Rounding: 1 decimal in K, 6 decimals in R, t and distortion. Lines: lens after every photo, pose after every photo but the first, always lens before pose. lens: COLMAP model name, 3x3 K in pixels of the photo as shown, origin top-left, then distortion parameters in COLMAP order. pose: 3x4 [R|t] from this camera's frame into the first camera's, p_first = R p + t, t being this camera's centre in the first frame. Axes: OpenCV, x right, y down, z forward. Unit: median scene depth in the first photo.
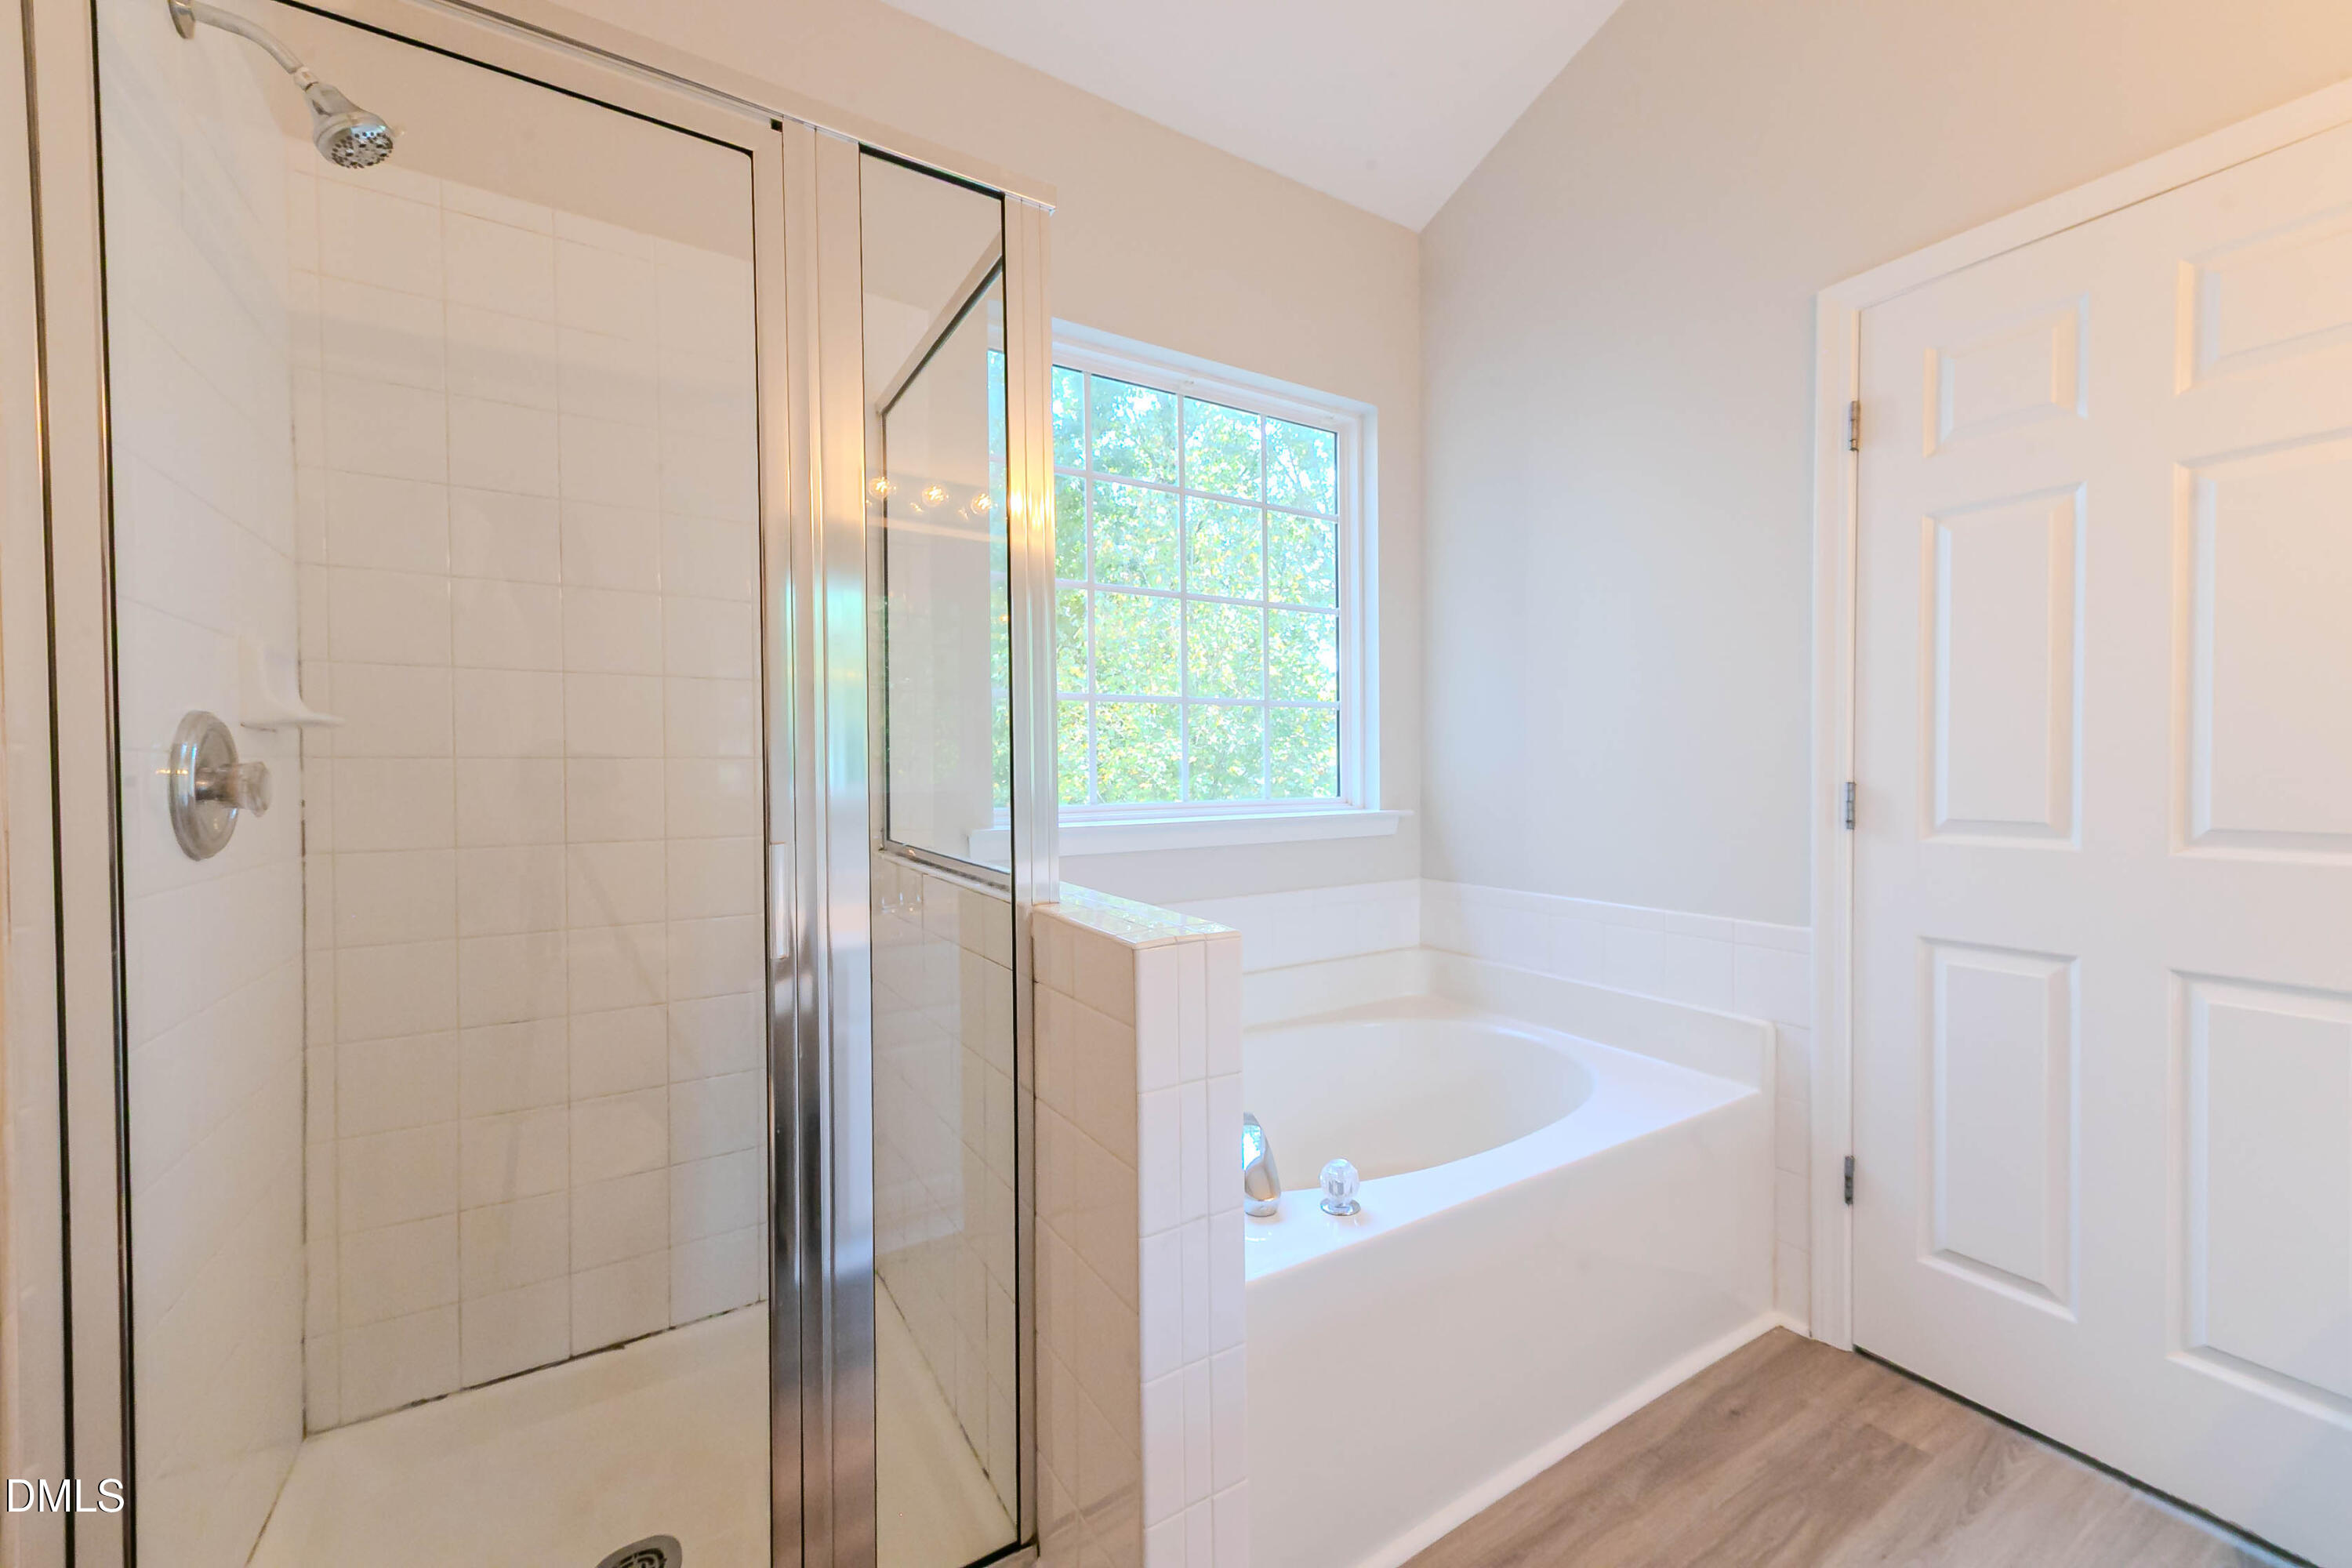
lens RADIAL K [[925.3, 0, 1176.0], [0, 925.3, 784.0], [0, 0, 1]] dist [0.017548, -0.000330]
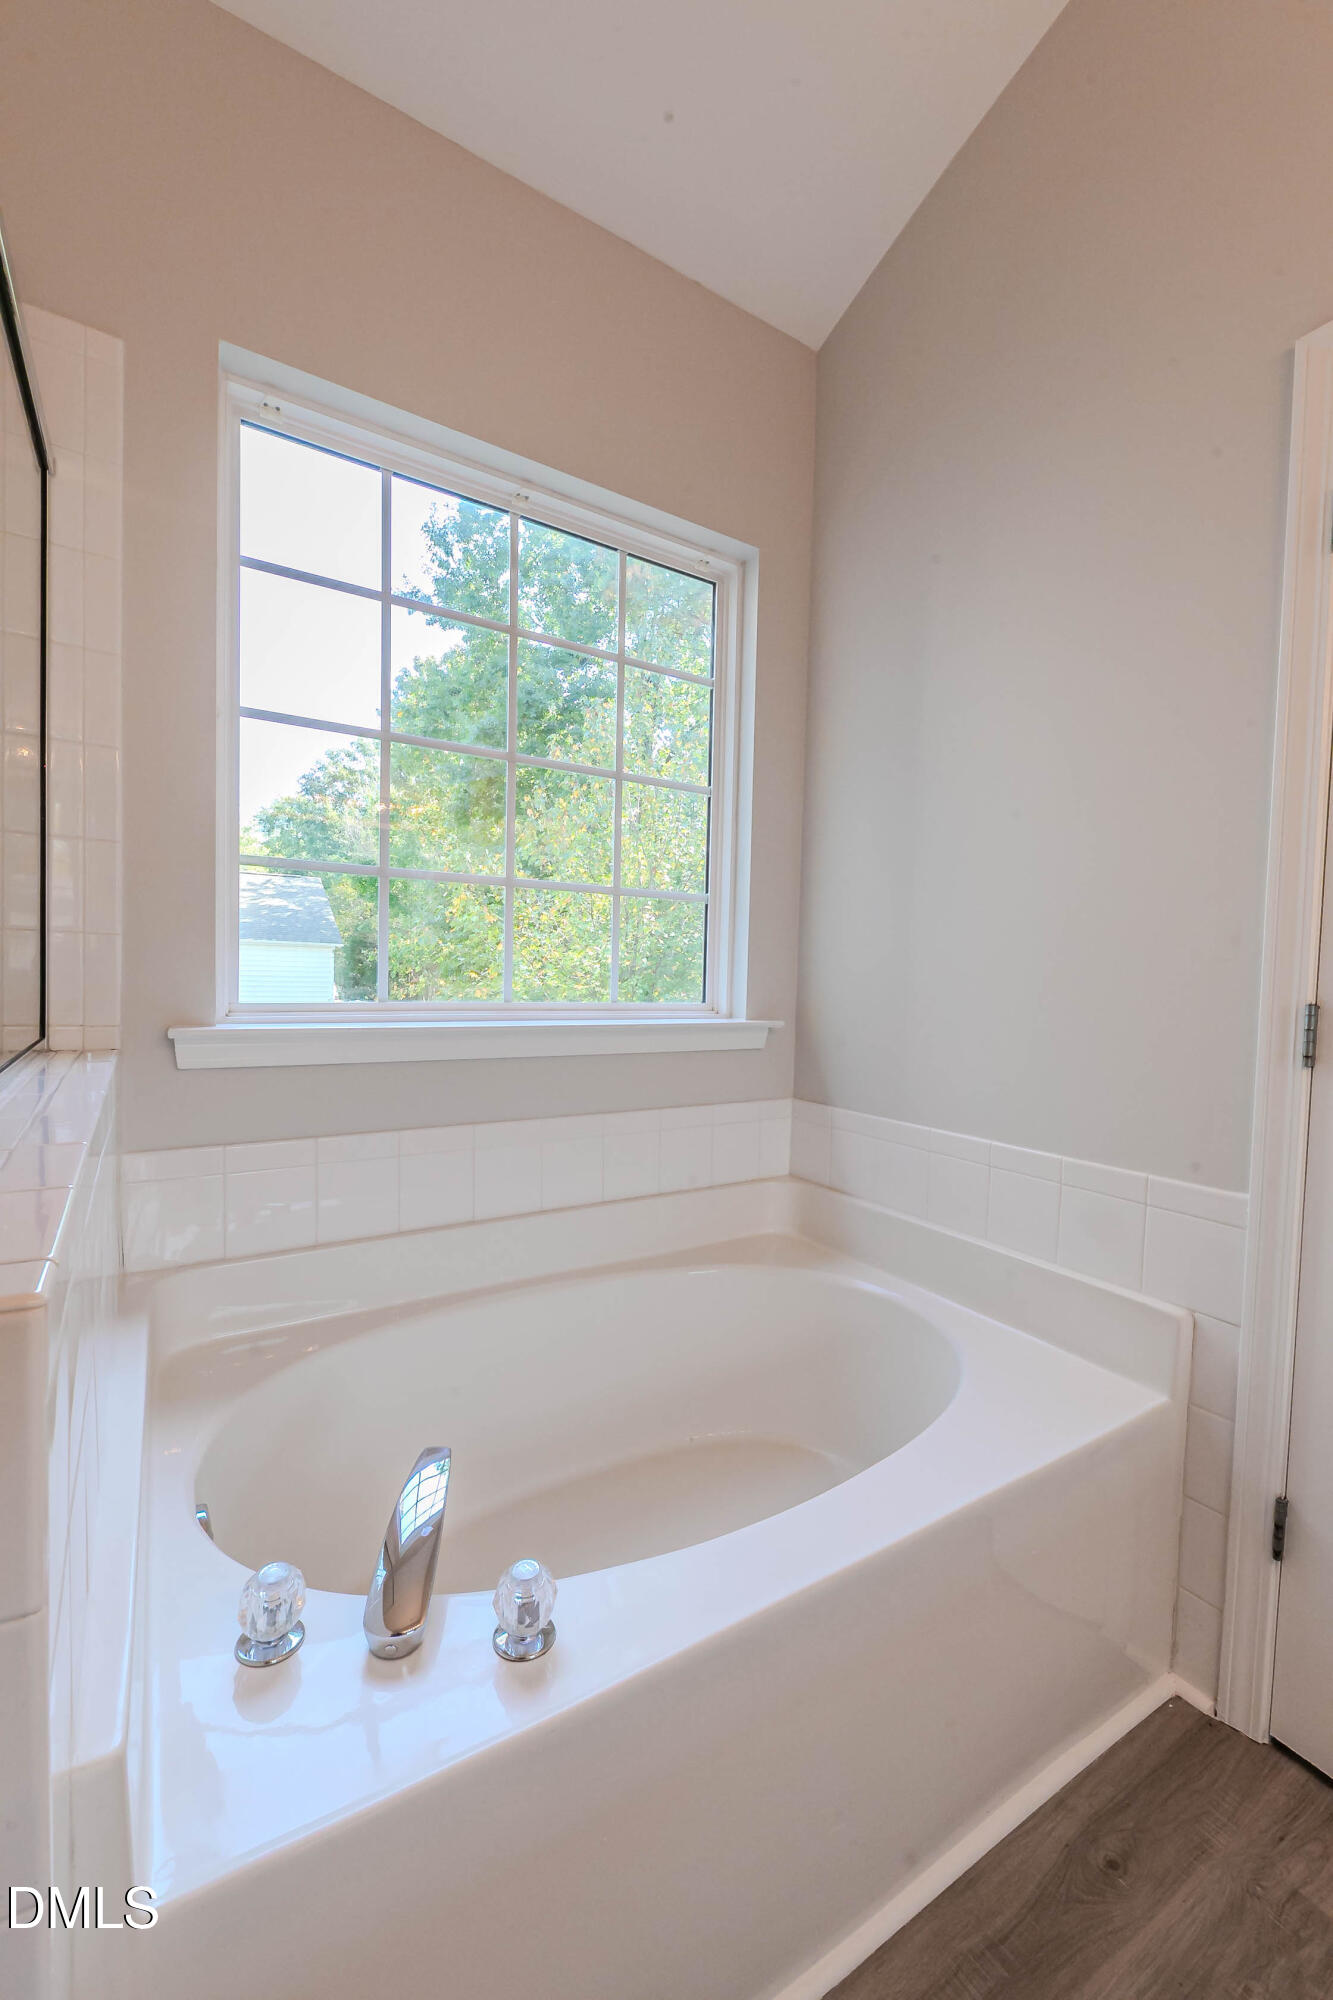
lens RADIAL K [[801.9, 0, 668.9], [0, 801.9, 1007.4], [0, 0, 1]] dist [0.003657, -0.002620]
pose [[0.999393, 0.033834, 0.008337, 0.204719], [-0.034010, 0.999179, 0.022032, 0.003611], [-0.007585, -0.022302, 0.999723, 0.363007]]
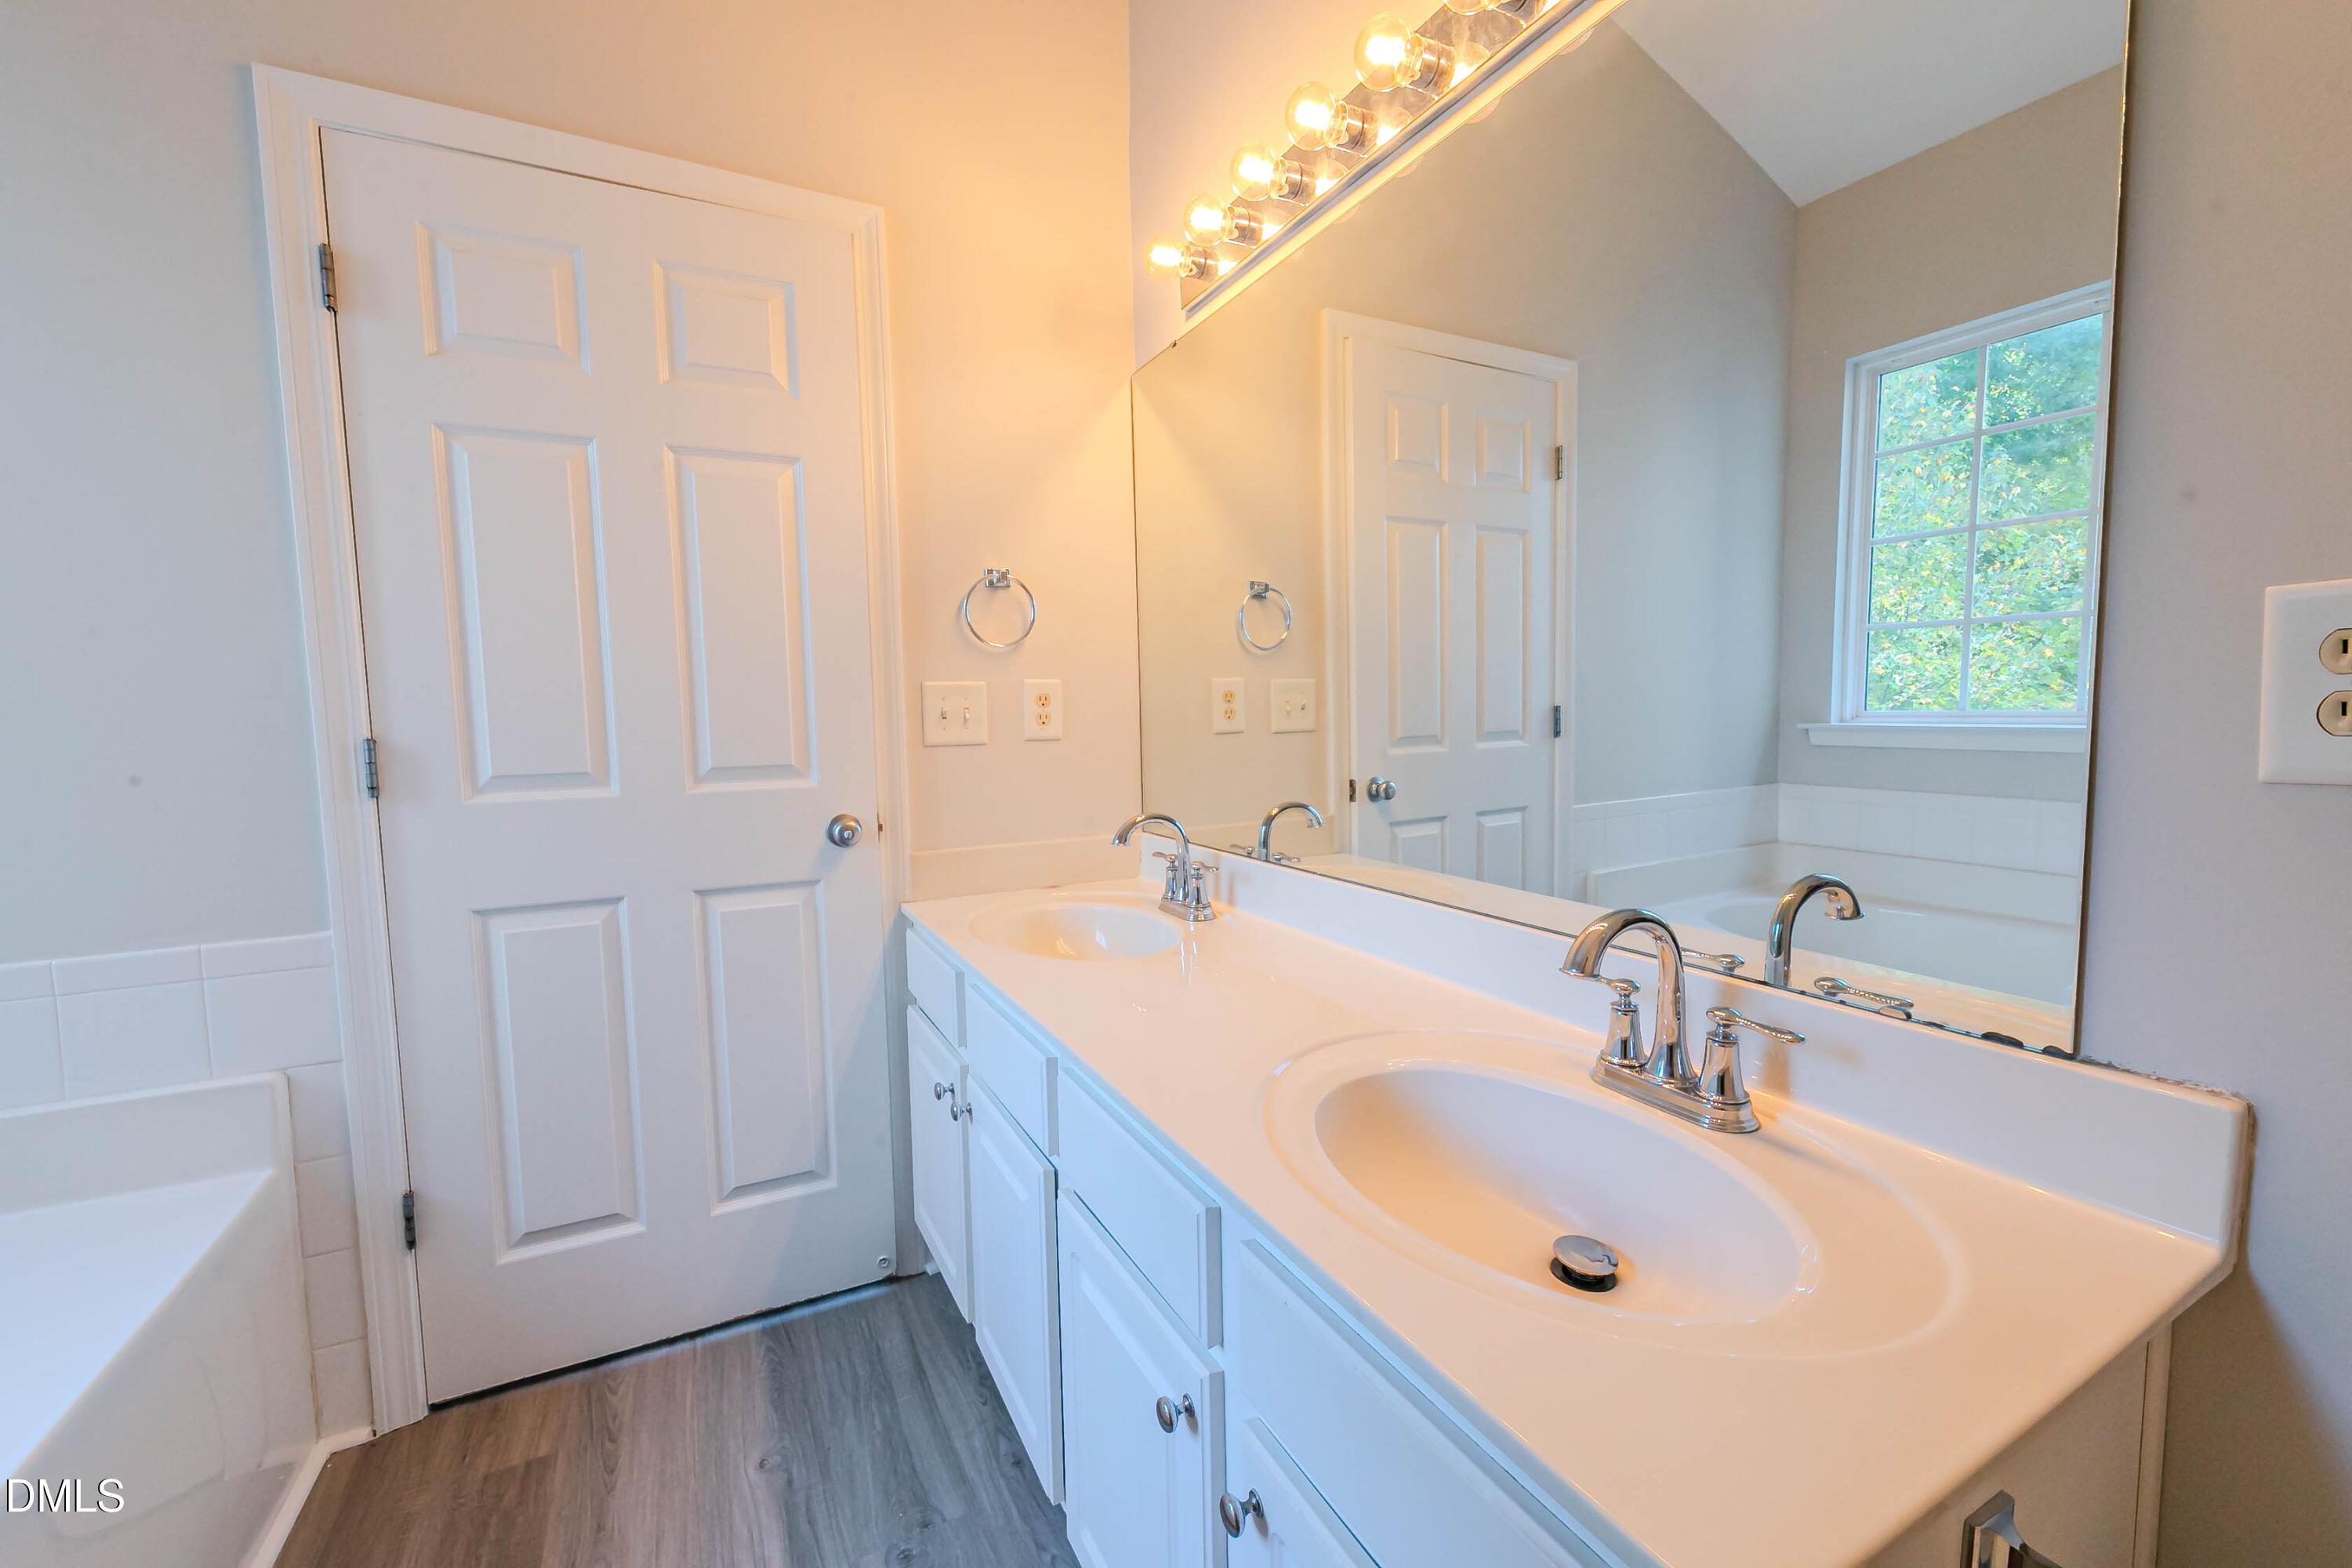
lens RADIAL K [[927.4, 0, 1186.0], [0, 927.4, 783.1], [0, 0, 1]] dist [-0.000880, -0.000402]
pose [[0.052793, -0.074318, 0.995836, -0.030097], [0.034154, 0.996778, 0.072577, 0.002063], [-0.998021, 0.030180, 0.055161, 0.259409]]
